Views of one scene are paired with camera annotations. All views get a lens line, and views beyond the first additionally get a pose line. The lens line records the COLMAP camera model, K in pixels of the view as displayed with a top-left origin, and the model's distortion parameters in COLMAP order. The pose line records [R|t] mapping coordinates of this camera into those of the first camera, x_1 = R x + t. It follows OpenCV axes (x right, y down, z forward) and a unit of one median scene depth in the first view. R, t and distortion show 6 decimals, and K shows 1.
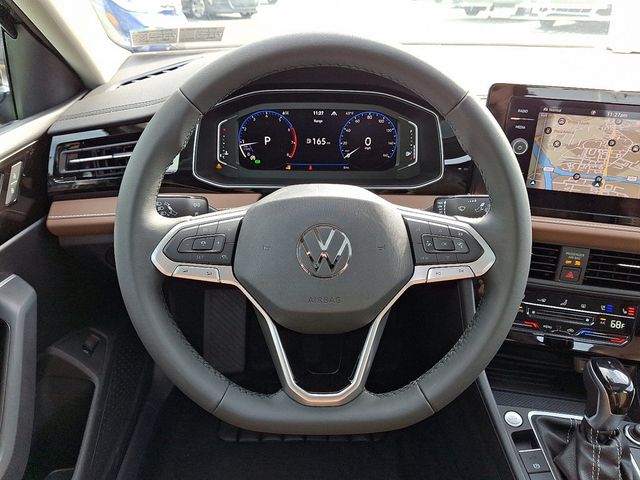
lens RADIAL K [[463.3, 0, 320.0], [0, 463.3, 240.0], [0, 0, 1]] dist [-0.043907, 0.000957]
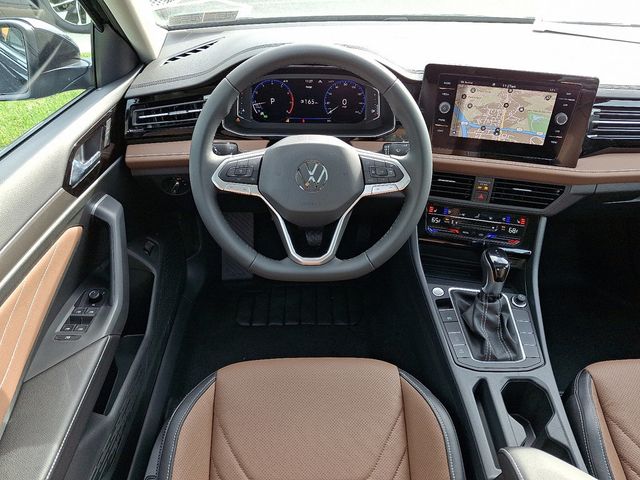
lens RADIAL K [[459.6, 0, 320.0], [0, 459.6, 240.0], [0, 0, 1]] dist [0.014884, -0.000732]
pose [[0.999917, -0.002100, 0.012694, 0.013358], [0.000526, 0.992438, 0.122749, 0.037393], [-0.012856, -0.122732, 0.992357, -0.529009]]
